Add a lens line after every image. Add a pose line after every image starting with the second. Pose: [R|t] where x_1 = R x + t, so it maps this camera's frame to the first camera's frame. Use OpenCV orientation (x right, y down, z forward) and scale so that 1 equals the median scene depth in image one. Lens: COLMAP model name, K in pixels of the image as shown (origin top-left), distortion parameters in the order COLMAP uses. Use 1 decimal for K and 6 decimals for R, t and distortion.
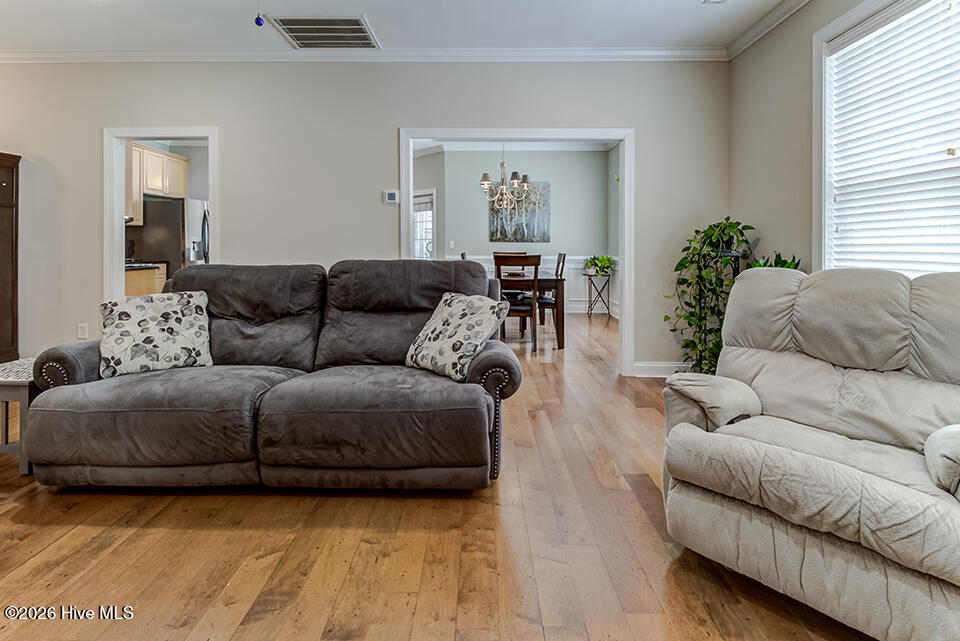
lens RADIAL K [[452.6, 0, 477.2], [0, 452.6, 255.0], [0, 0, 1]] dist [0.012694, -0.007577]
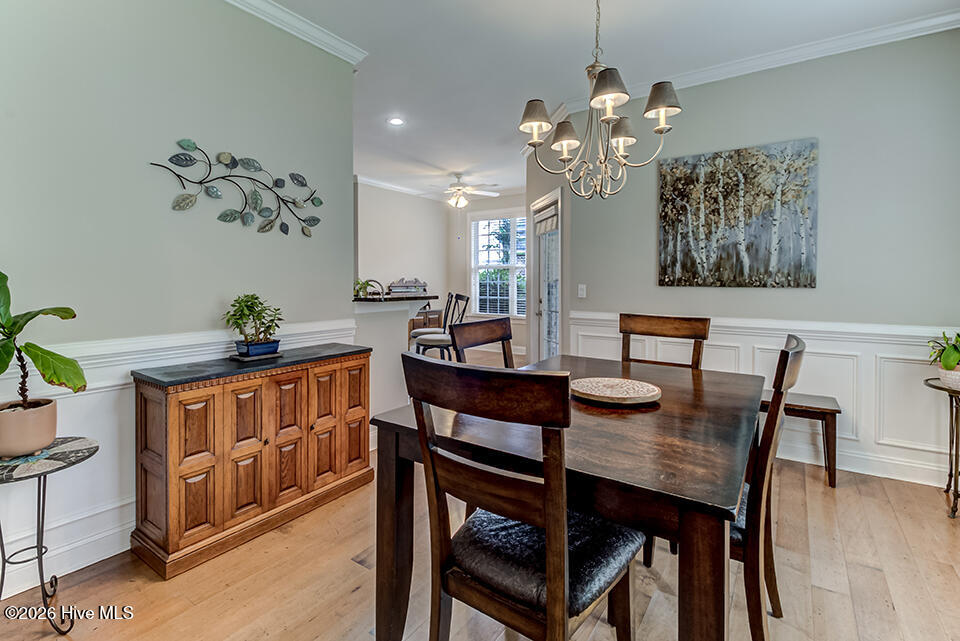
lens RADIAL K [[452.6, 0, 477.0], [0, 452.6, 290.5], [0, 0, 1]] dist [0.012694, -0.007577]
pose [[0.837535, 0.009478, -0.546301, 0.129175], [-0.010798, 0.999941, 0.000794, -0.022549], [0.546277, 0.005235, 0.837588, 0.500189]]
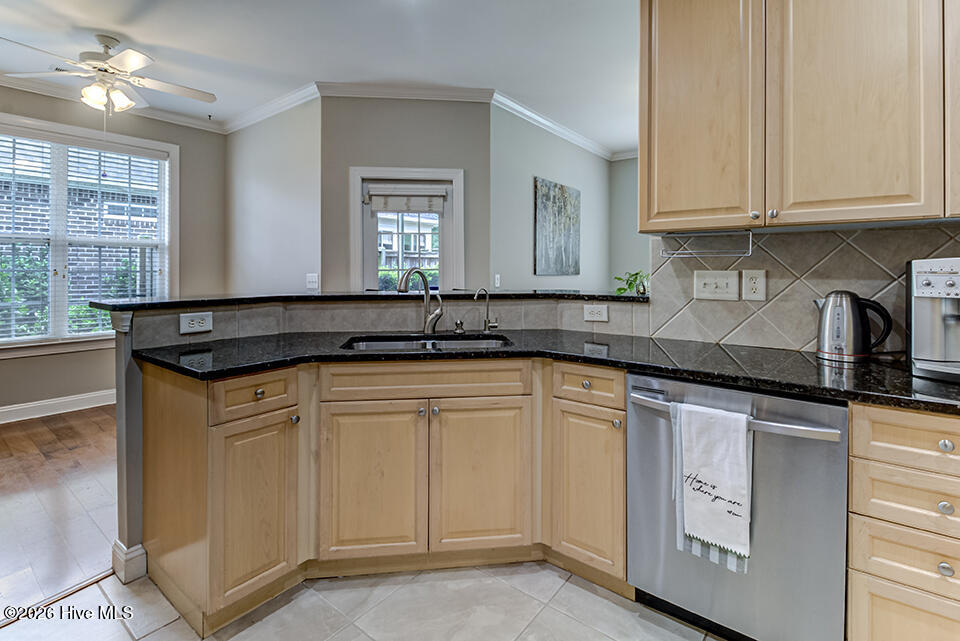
lens RADIAL K [[452.6, 0, 479.9], [0, 452.6, 270.4], [0, 0, 1]] dist [0.012694, -0.007577]
pose [[0.591927, -0.001073, 0.805991, -0.503977], [0.012724, 0.999887, -0.008013, -0.031181], [-0.805891, 0.014999, 0.591873, 0.705147]]
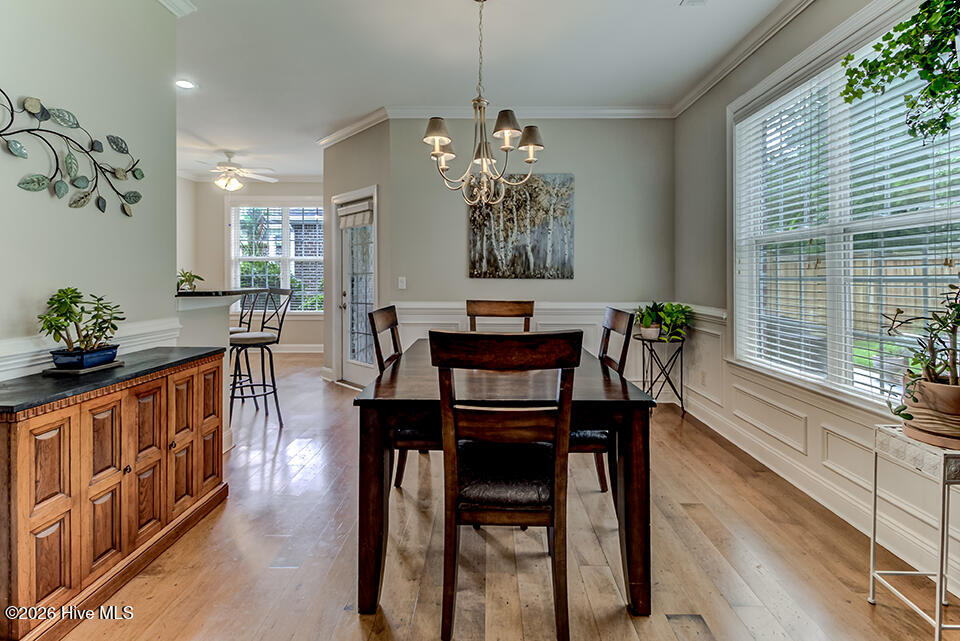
lens RADIAL K [[452.6, 0, 493.5], [0, 452.6, 280.7], [0, 0, 1]] dist [0.012694, -0.007577]
pose [[0.999665, -0.000862, 0.025884, 0.044456], [0.001169, 0.999929, -0.011835, -0.018796], [-0.025872, 0.011861, 0.999595, 0.431658]]
